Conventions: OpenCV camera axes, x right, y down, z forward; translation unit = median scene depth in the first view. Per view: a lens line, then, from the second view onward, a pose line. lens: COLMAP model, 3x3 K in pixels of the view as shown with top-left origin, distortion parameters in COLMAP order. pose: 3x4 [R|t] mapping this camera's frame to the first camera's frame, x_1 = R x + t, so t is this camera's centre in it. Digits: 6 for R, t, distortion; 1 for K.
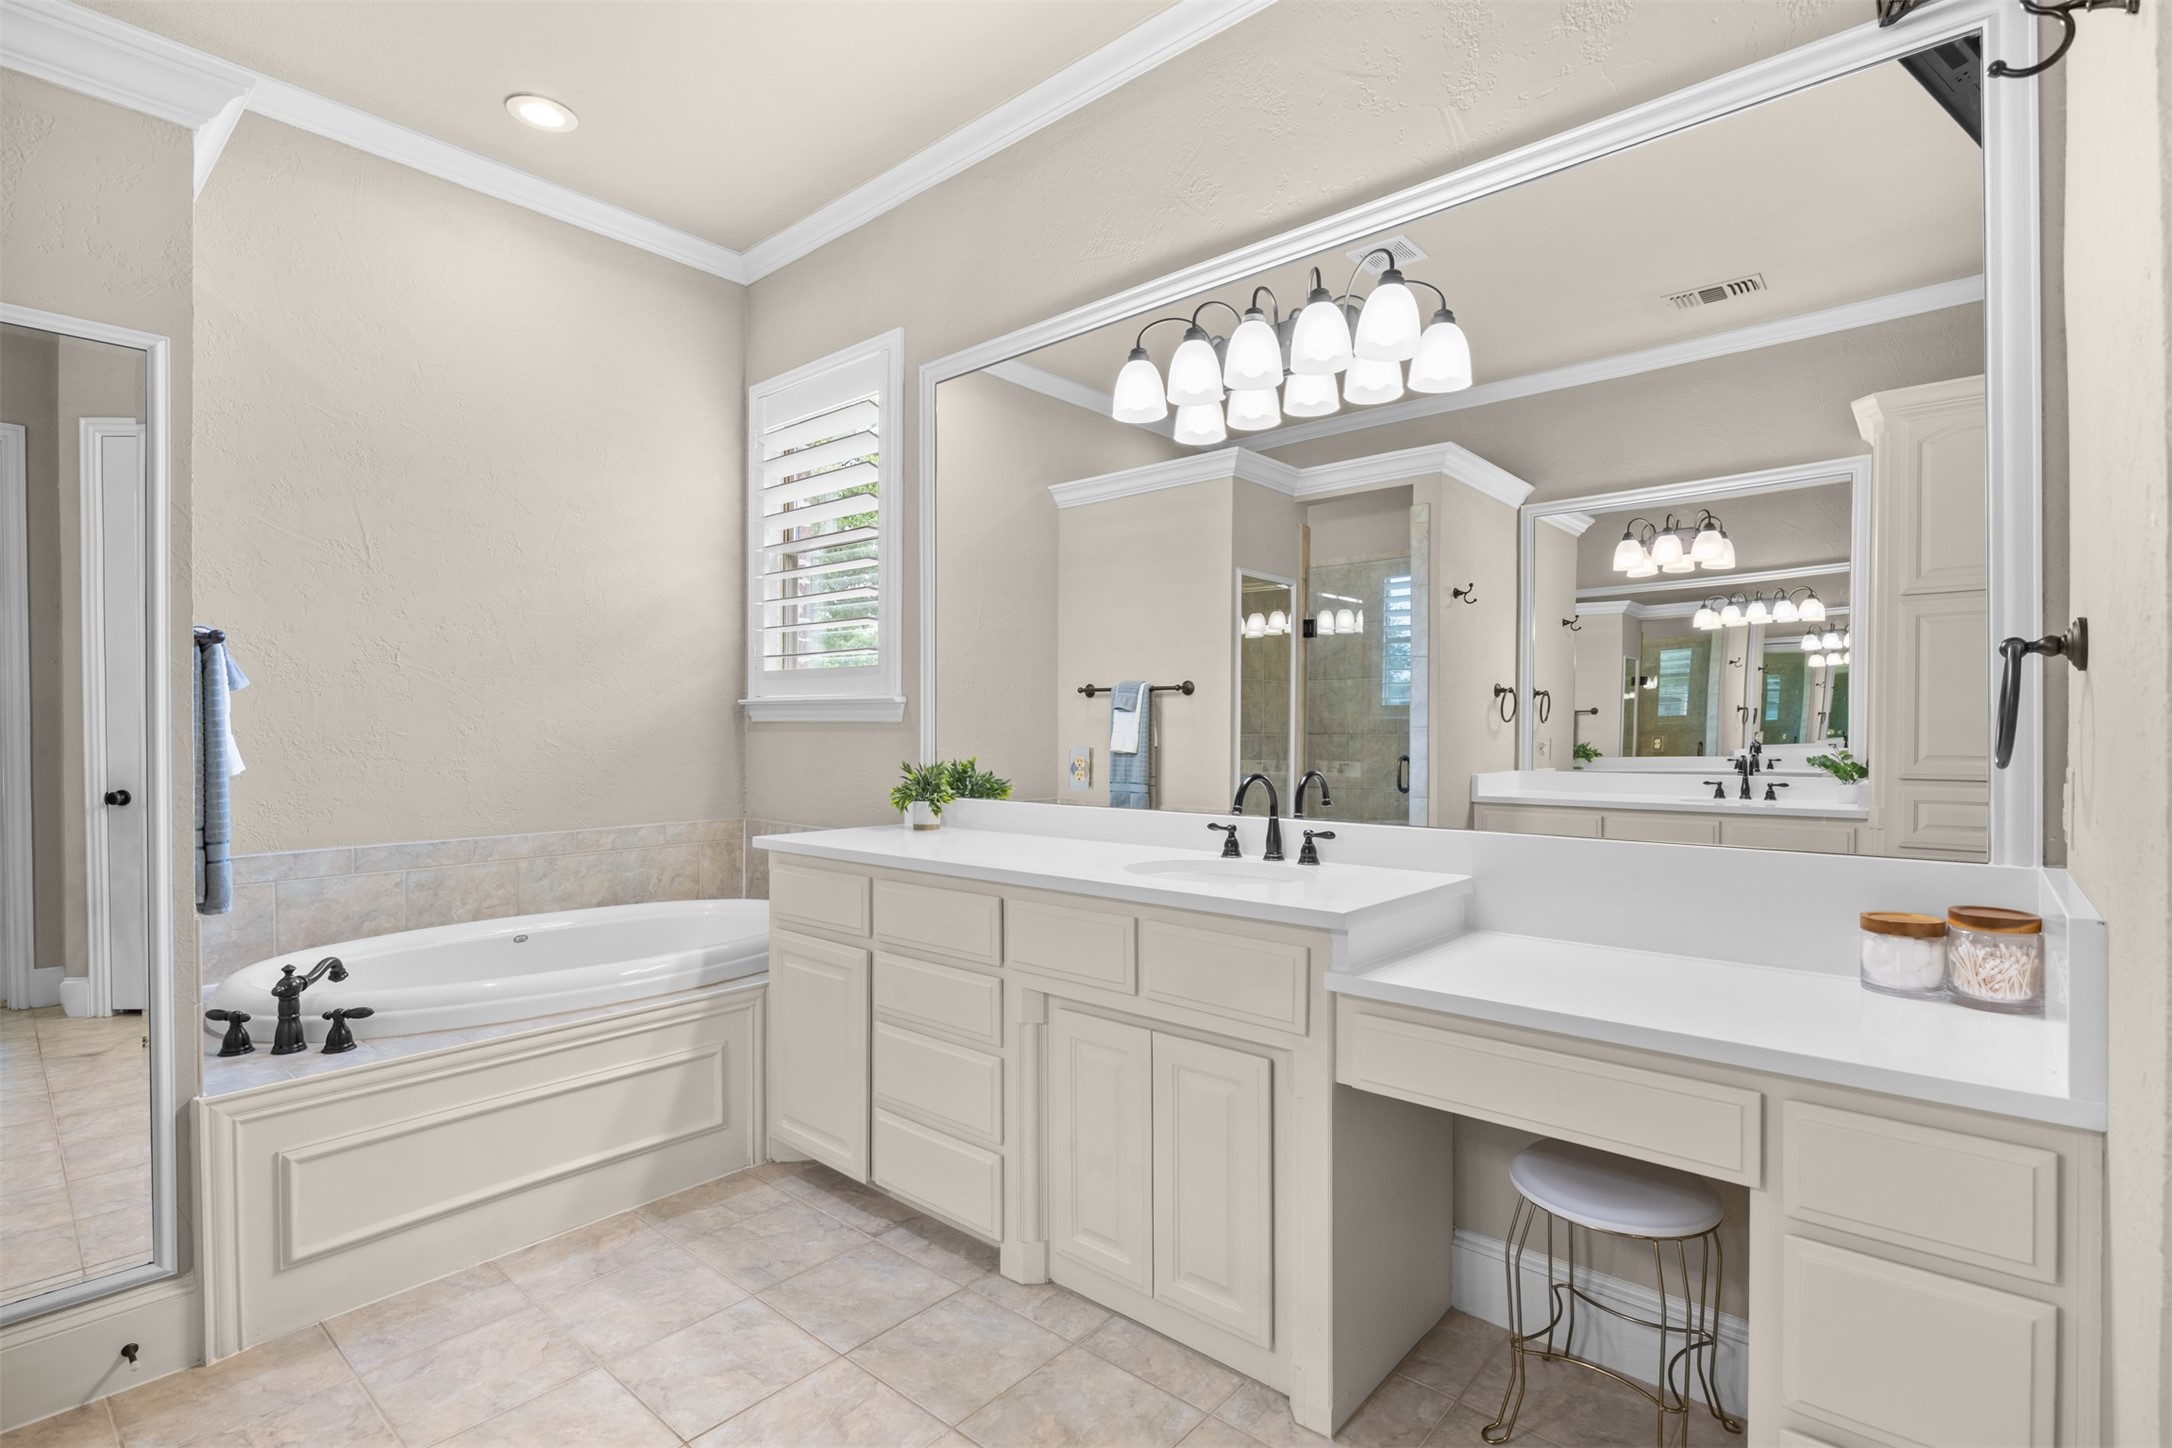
lens RADIAL K [[1034.4, 0, 1086.0], [0, 1034.4, 724.0], [0, 0, 1]] dist [0.001040, 0.000583]
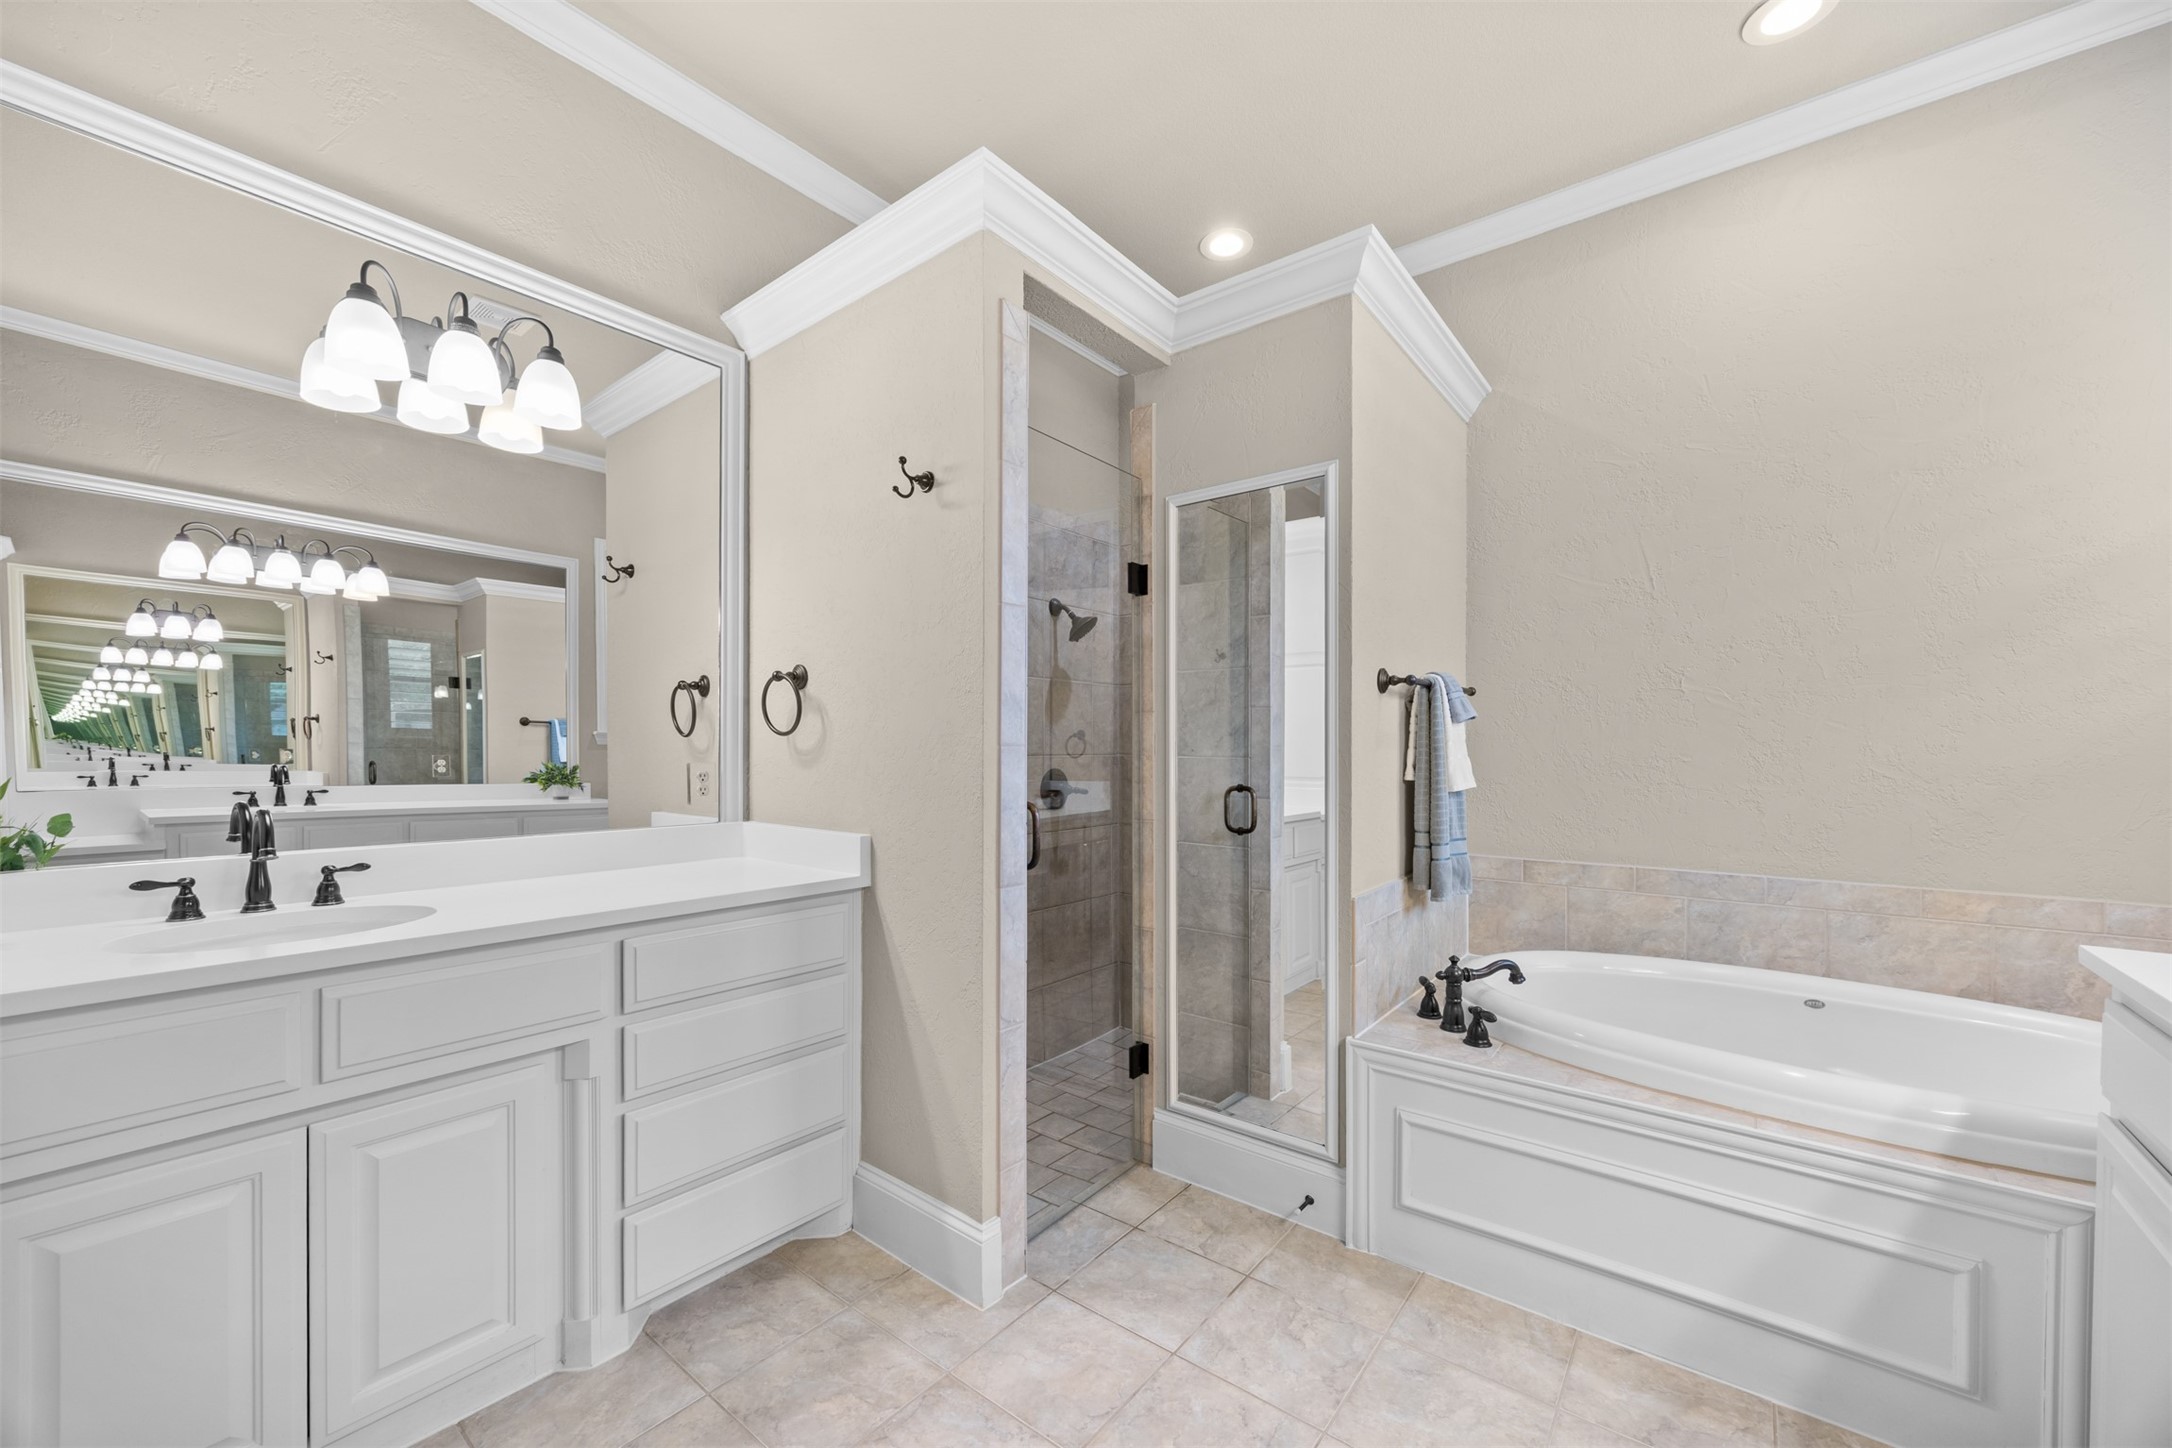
lens RADIAL K [[837.5, 0, 1089.0], [0, 837.5, 746.8], [0, 0, 1]] dist [0.000194, -0.000235]
pose [[0.052380, 0.000328, -0.998627, 0.136570], [-0.000395, 1.000000, 0.000308, -0.003411], [0.998627, 0.000379, 0.052380, 0.478551]]
